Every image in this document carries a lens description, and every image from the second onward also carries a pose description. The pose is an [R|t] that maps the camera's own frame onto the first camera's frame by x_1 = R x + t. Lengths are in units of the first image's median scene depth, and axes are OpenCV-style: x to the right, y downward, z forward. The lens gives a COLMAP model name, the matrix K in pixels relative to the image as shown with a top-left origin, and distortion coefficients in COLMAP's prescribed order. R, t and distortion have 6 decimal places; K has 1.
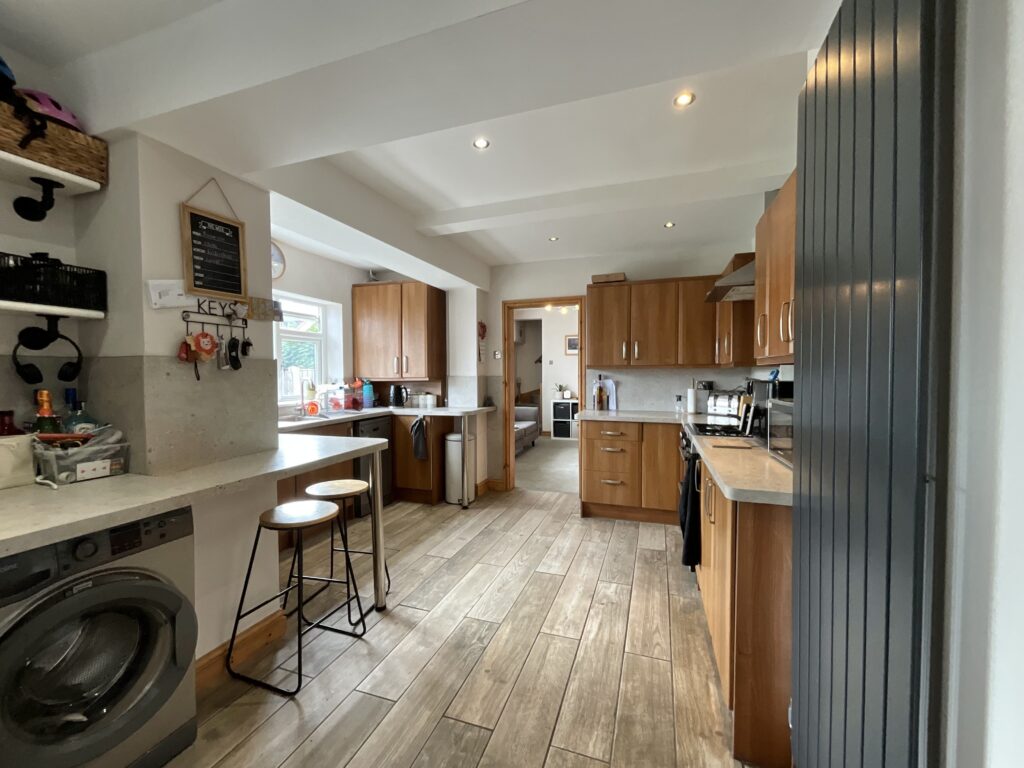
lens RADIAL K [[414.7, 0, 513.0], [0, 414.7, 383.3], [0, 0, 1]] dist [-0.002210, 0.000194]
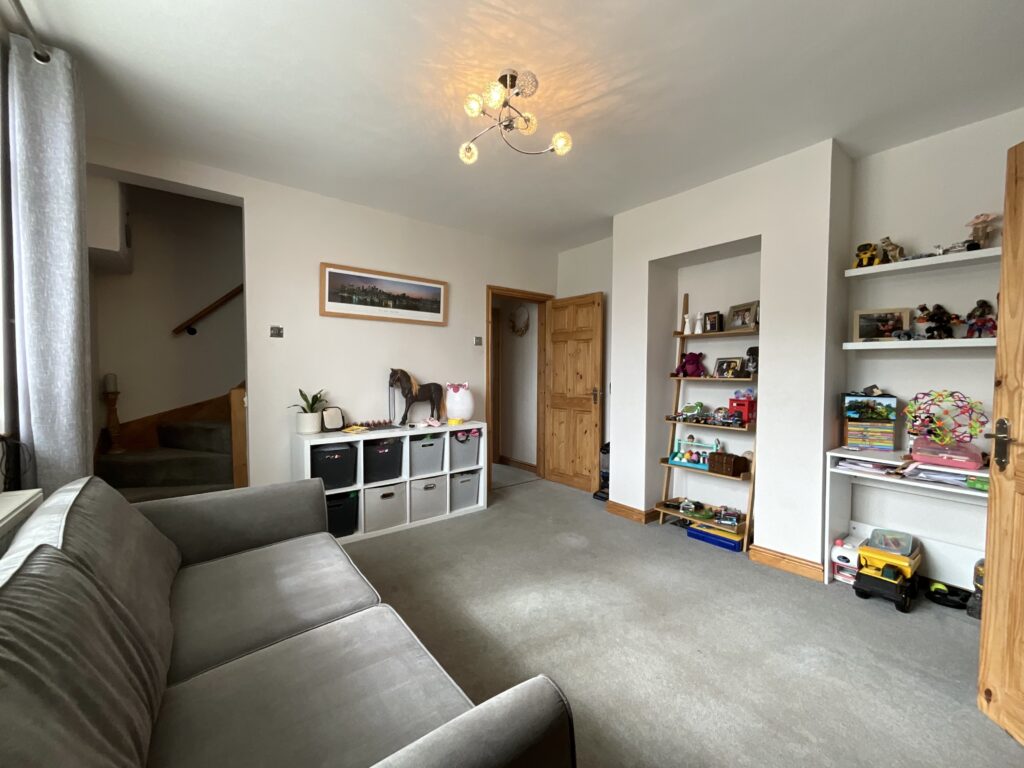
lens RADIAL K [[414.7, 0, 519.6], [0, 414.7, 381.4], [0, 0, 1]] dist [-0.002210, 0.000194]
pose [[0.539771, -0.023710, 0.841478, -0.097074], [0.010870, 0.999716, 0.021196, -0.013569], [-0.841742, -0.002294, 0.539876, 0.646493]]
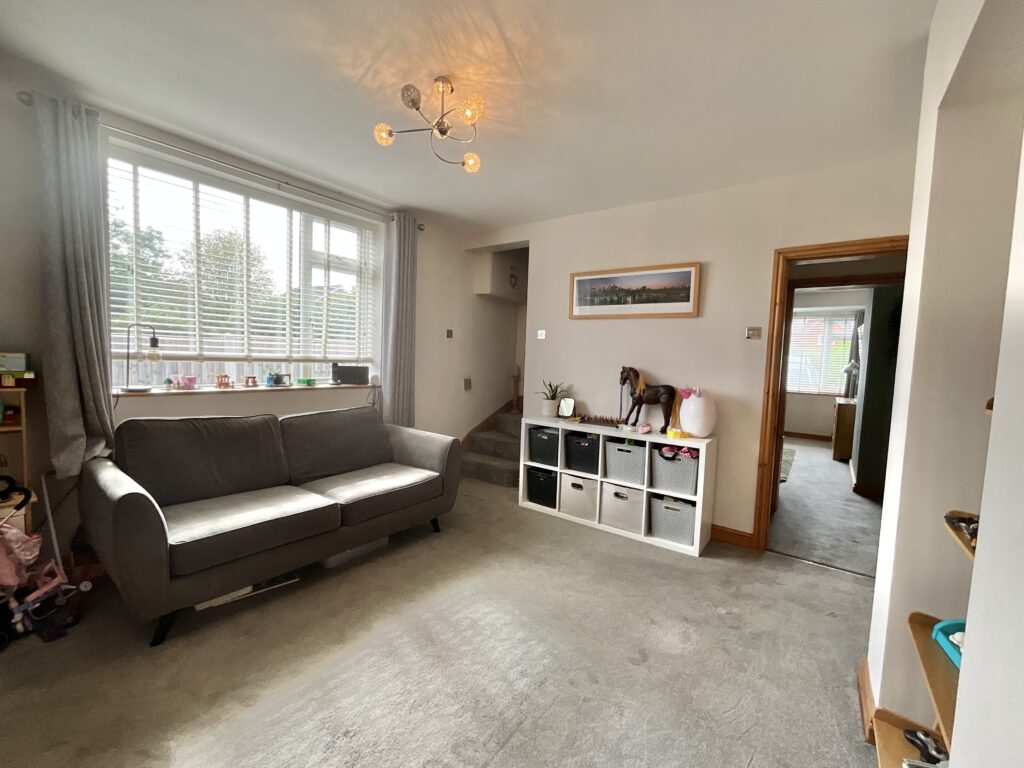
lens RADIAL K [[414.7, 0, 518.3], [0, 414.7, 387.8], [0, 0, 1]] dist [-0.002210, 0.000194]
pose [[0.955259, 0.058107, -0.290006, 0.208391], [-0.046913, 0.997866, 0.045409, -0.011903], [0.292026, -0.029772, 0.955947, 0.559862]]
